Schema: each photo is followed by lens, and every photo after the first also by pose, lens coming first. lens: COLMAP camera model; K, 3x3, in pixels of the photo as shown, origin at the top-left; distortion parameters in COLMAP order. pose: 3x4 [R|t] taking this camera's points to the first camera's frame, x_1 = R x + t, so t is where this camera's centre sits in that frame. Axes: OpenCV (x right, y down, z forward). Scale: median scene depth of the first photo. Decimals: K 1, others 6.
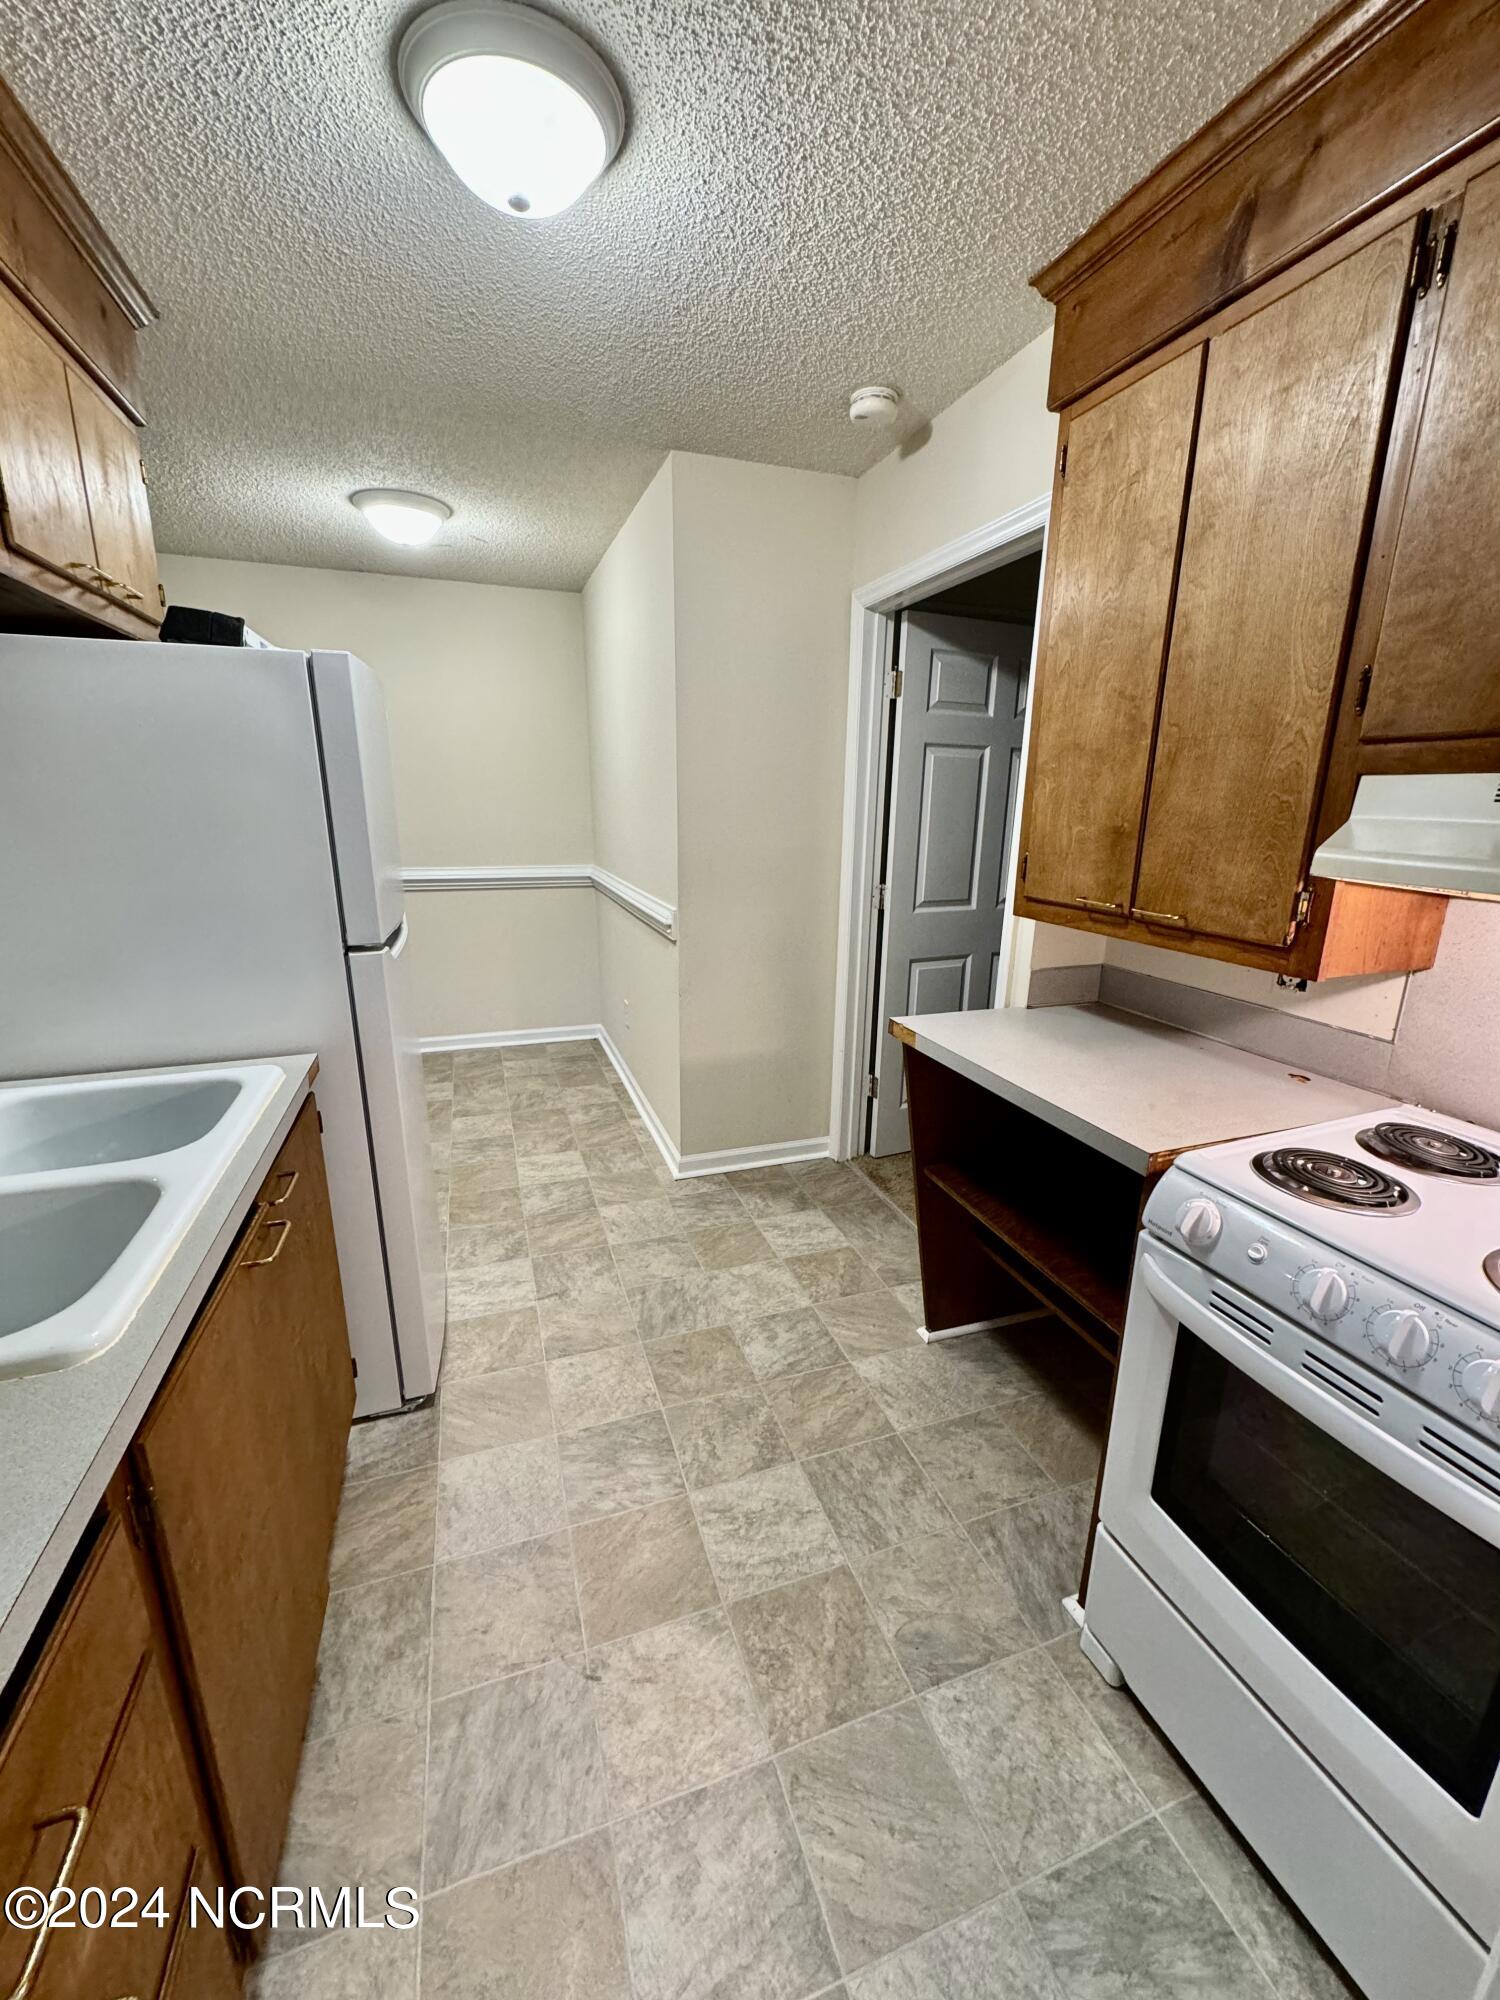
lens RADIAL K [[784.0, 0, 750.0], [0, 784.0, 1000.0], [0, 0, 1]] dist [-0.001073, -0.000099]
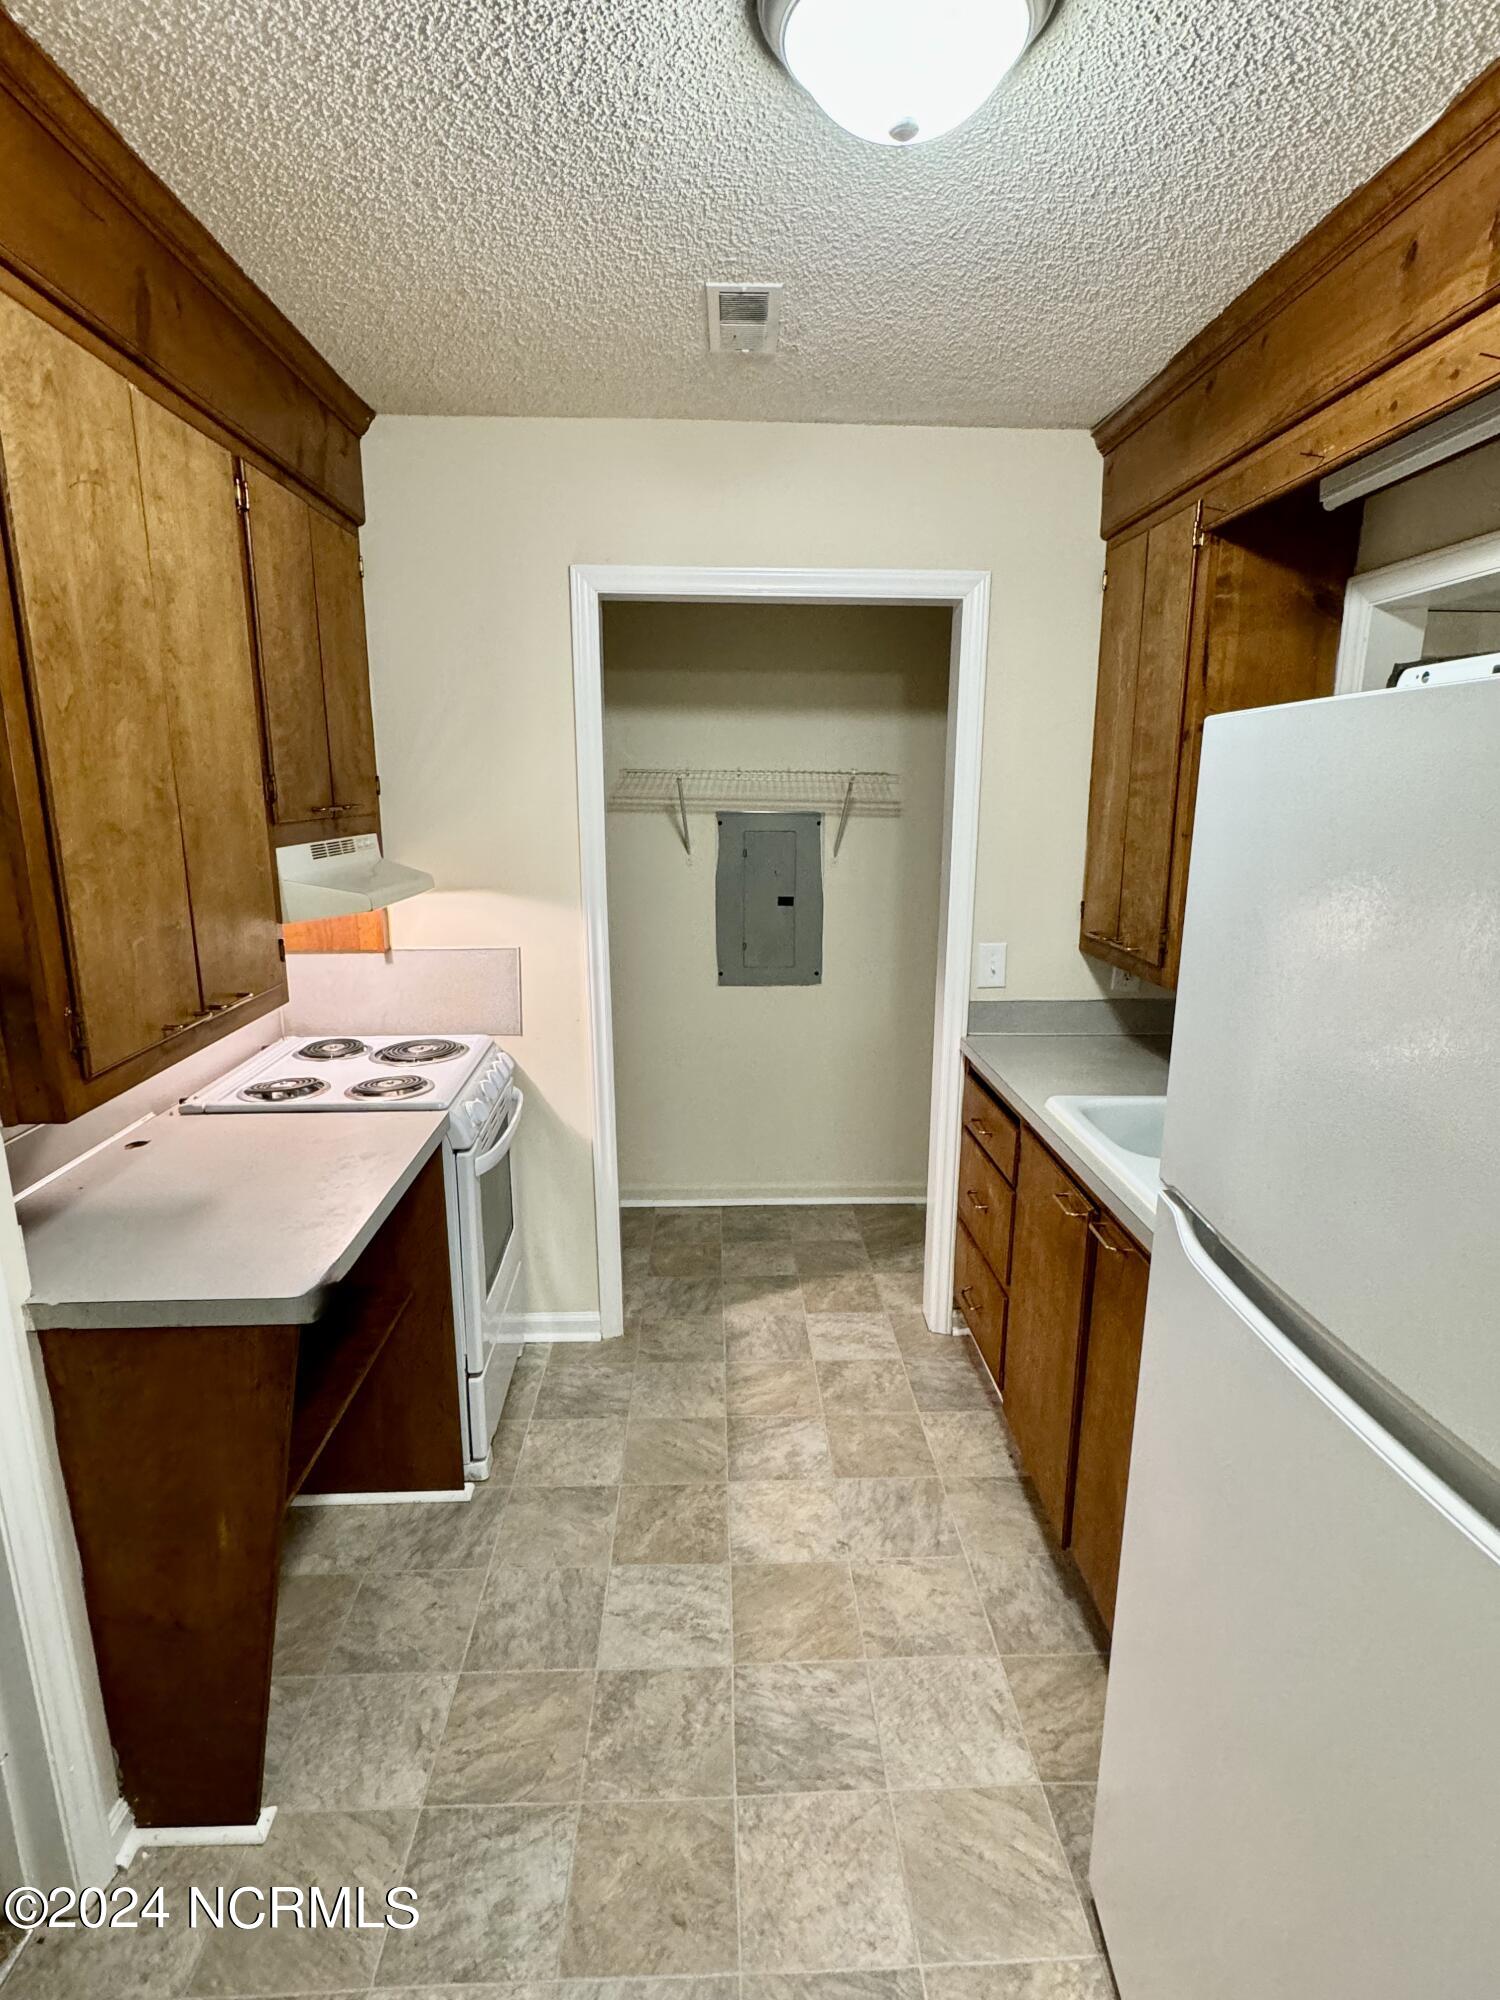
lens RADIAL K [[1020.0, 0, 755.2], [0, 1020.0, 997.6], [0, 0, 1]] dist [0.002048, -0.001324]
pose [[-0.957163, -0.078908, 0.278589, -0.361142], [0.055583, 0.894183, 0.444239, -0.544348], [-0.284163, 0.440694, -0.851493, 1.630064]]
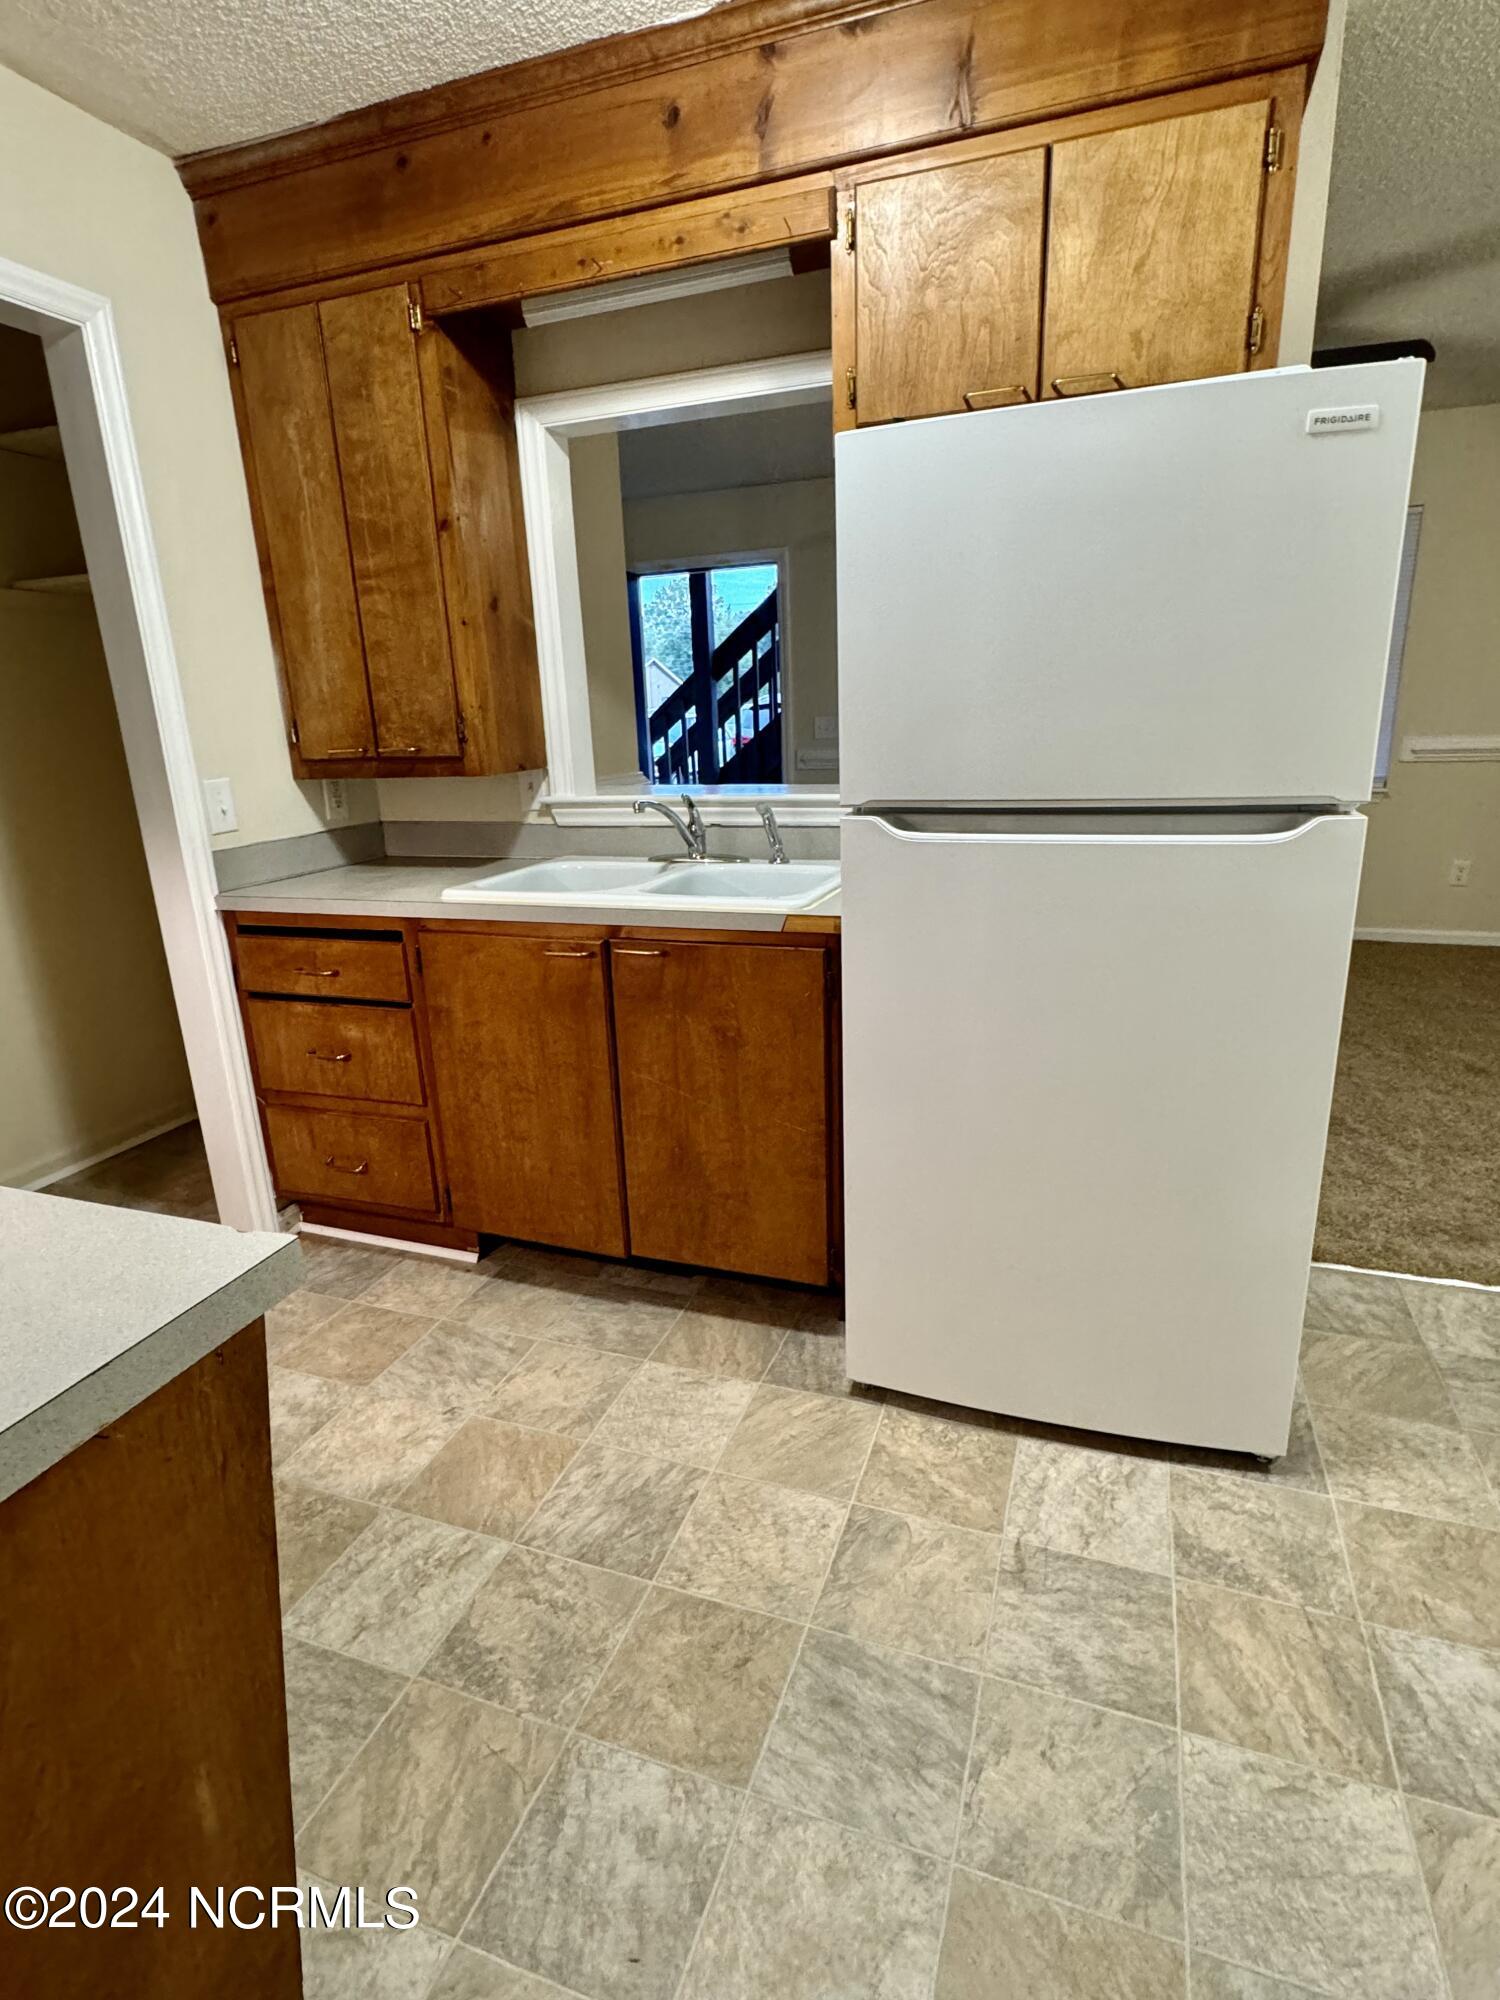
lens RADIAL K [[1020.0, 0, 755.2], [0, 1020.0, 997.6], [0, 0, 1]] dist [0.002048, -0.001324]
pose [[-0.628423, 0.221976, -0.745527, 0.396925], [-0.170605, 0.895753, 0.410513, -0.298897], [0.758932, 0.385167, -0.525041, 1.492907]]
